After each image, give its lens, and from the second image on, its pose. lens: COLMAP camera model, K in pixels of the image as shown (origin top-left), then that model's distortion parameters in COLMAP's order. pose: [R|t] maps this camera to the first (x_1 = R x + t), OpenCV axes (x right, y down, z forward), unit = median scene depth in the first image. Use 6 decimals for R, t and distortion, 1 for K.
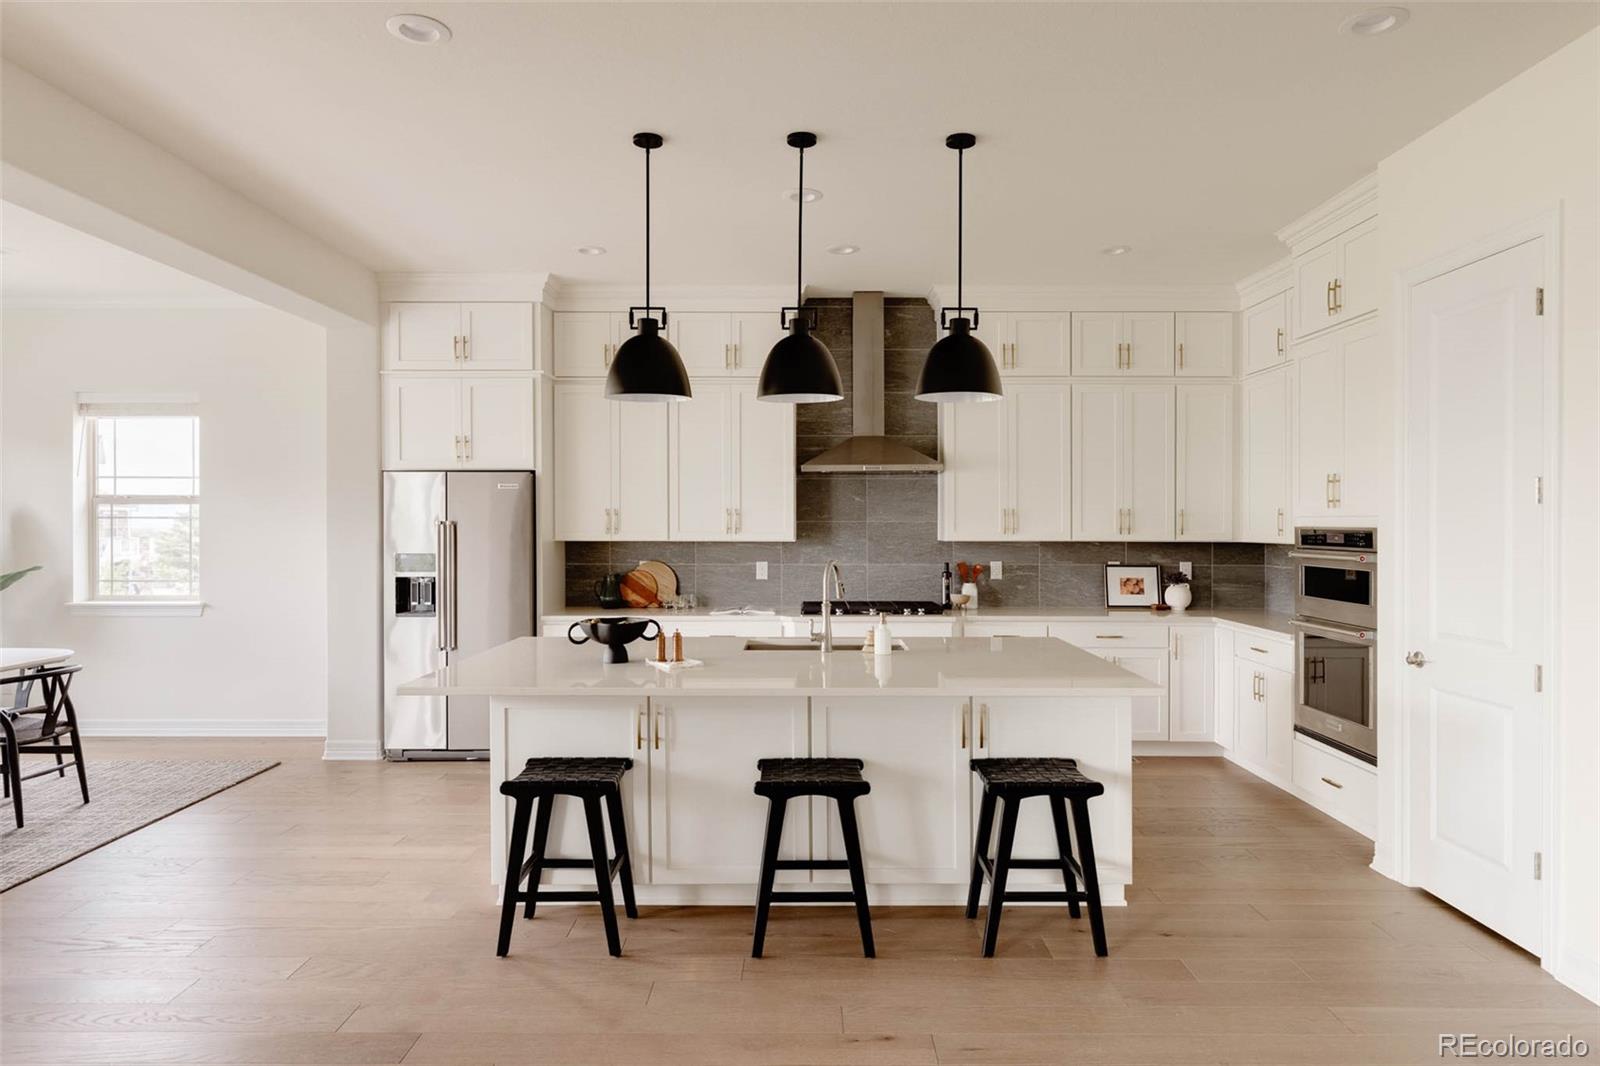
lens RADIAL K [[970.1, 0, 797.0], [0, 970.1, 527.5], [0, 0, 1]] dist [0.004225, -0.000233]
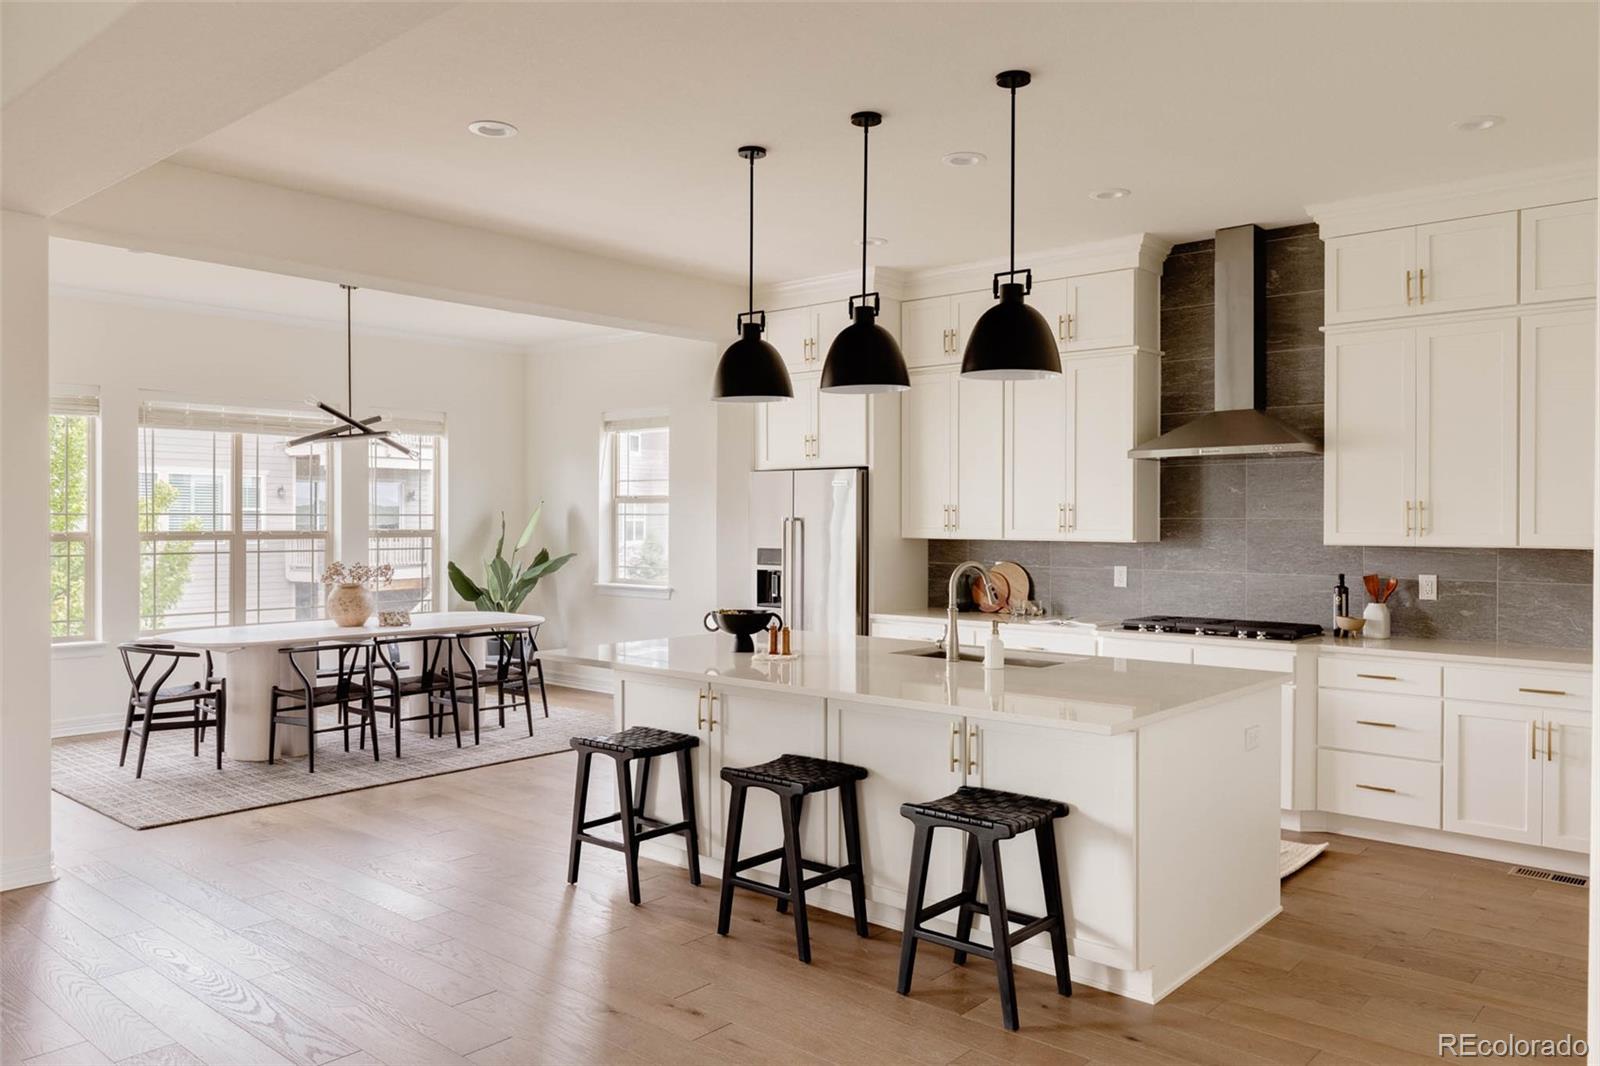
lens RADIAL K [[1160.0, 0, 803.8], [0, 1160.0, 528.1], [0, 0, 1]] dist [0.001386, 0.001707]
pose [[0.756414, 0.006891, -0.654057, 0.437052], [-0.005625, 0.999976, 0.004030, -0.000309], [0.654069, 0.000631, 0.756434, 0.058636]]
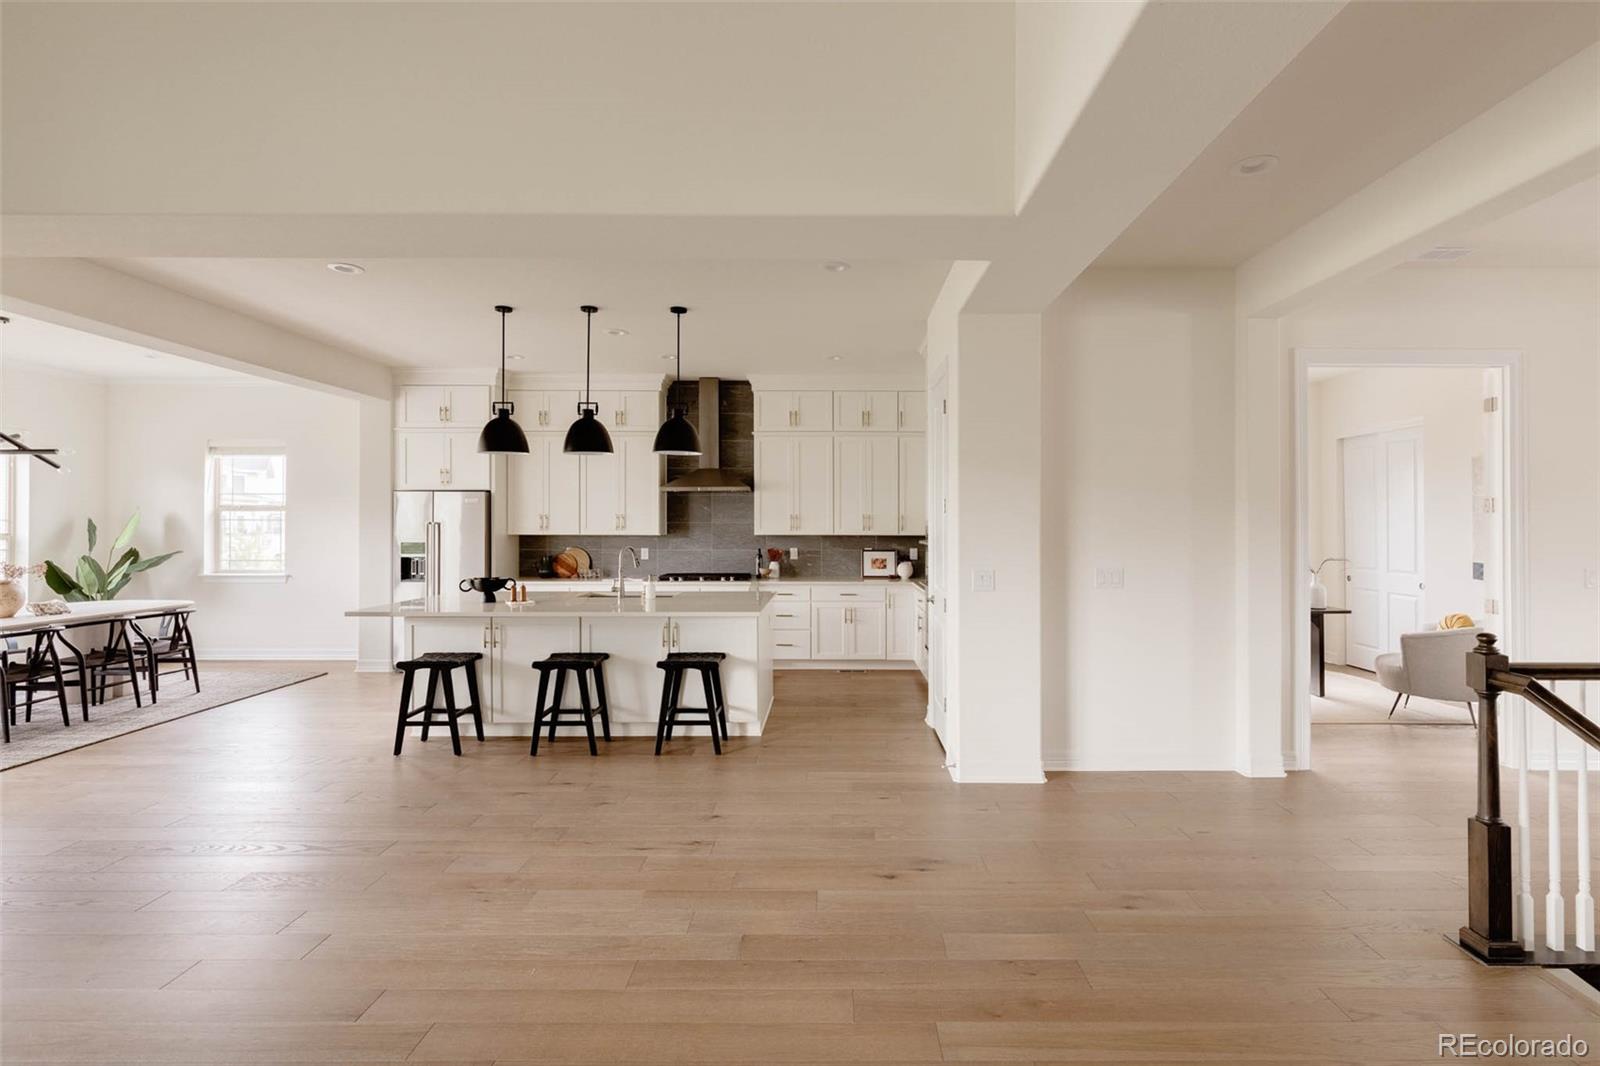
lens RADIAL K [[762.9, 0, 831.1], [0, 762.9, 518.3], [0, 0, 1]] dist [0.005340, -0.001768]
pose [[0.999992, 0.000644, 0.003963, 0.274040], [-0.000597, 0.999930, -0.011814, 0.001432], [-0.003970, 0.011811, 0.999922, -0.249052]]
